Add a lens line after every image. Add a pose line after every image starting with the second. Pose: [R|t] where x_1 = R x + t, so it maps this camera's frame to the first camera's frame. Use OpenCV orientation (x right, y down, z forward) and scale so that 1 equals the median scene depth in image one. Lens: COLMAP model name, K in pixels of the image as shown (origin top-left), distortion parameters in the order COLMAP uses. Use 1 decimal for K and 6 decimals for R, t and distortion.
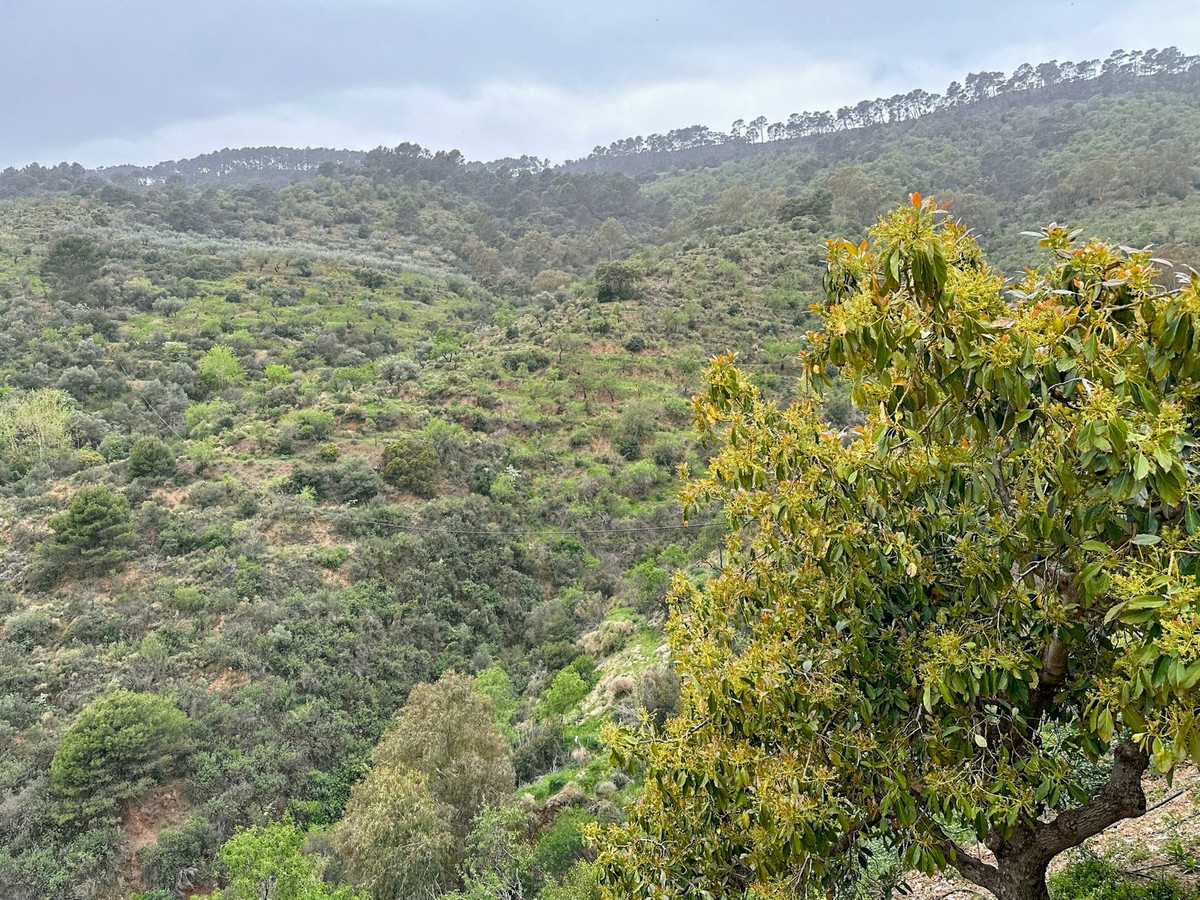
lens RADIAL K [[481.9, 0, 599.7], [0, 481.9, 447.4], [0, 0, 1]] dist [0.003045, -0.001462]
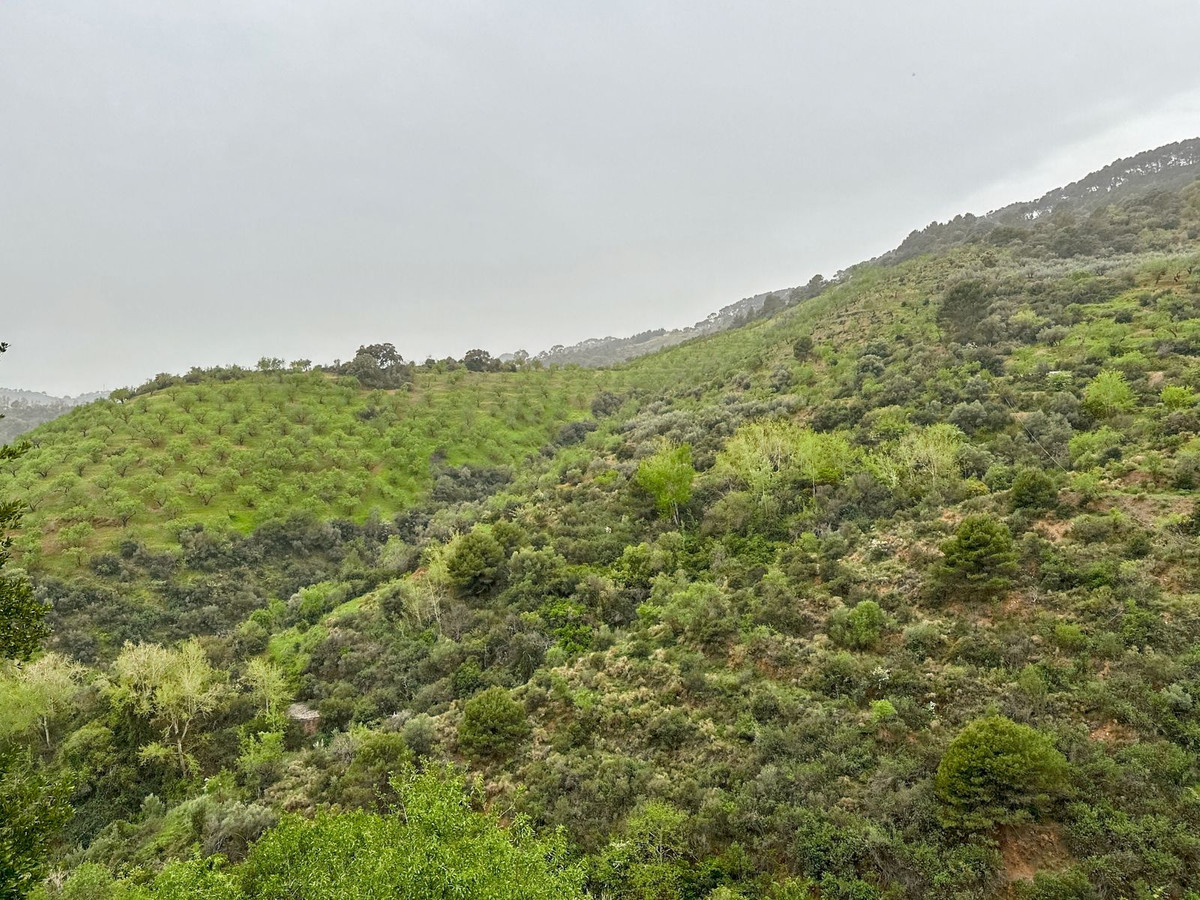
lens RADIAL K [[481.9, 0, 599.2], [0, 481.9, 443.2], [0, 0, 1]] dist [0.003045, -0.001462]
pose [[0.841685, -0.008165, -0.539907, -1.134481], [-0.002472, 0.999817, -0.018975, -0.051435], [0.539963, 0.017305, 0.841511, -0.322608]]
